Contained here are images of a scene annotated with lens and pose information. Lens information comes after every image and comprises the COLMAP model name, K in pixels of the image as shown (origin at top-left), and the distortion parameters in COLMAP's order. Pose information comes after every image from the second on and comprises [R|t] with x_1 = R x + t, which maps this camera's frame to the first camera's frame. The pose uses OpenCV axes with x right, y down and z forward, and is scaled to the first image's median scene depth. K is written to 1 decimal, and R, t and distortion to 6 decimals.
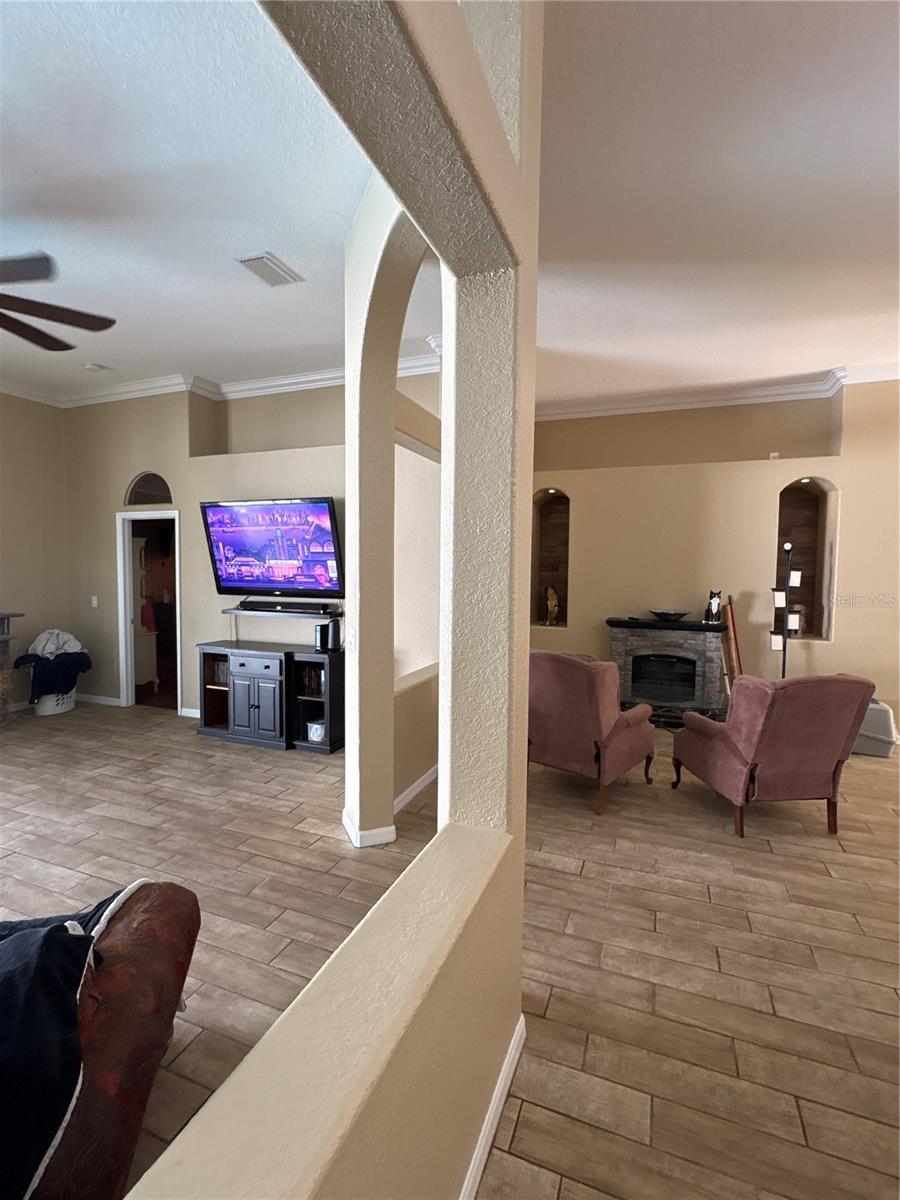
lens RADIAL K [[544.5, 0, 453.3], [0, 544.5, 600.1], [0, 0, 1]] dist [-0.001105, -0.000582]
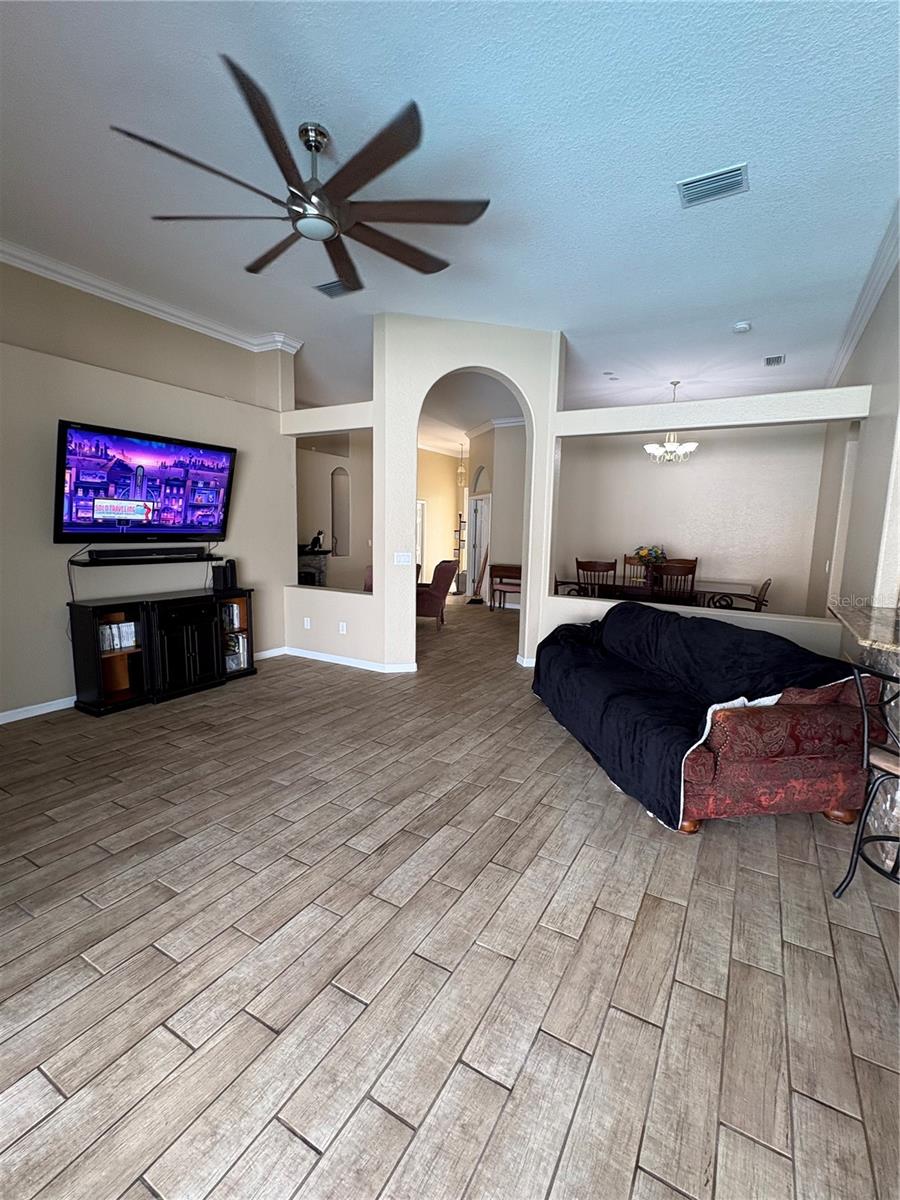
lens RADIAL K [[527.7, 0, 454.2], [0, 527.7, 604.1], [0, 0, 1]] dist [0.000423, -0.000268]
pose [[0.154856, -0.148424, 0.976724, -1.524738], [0.034904, 0.988855, 0.144733, -0.018691], [-0.987320, 0.011679, 0.158311, 0.484235]]
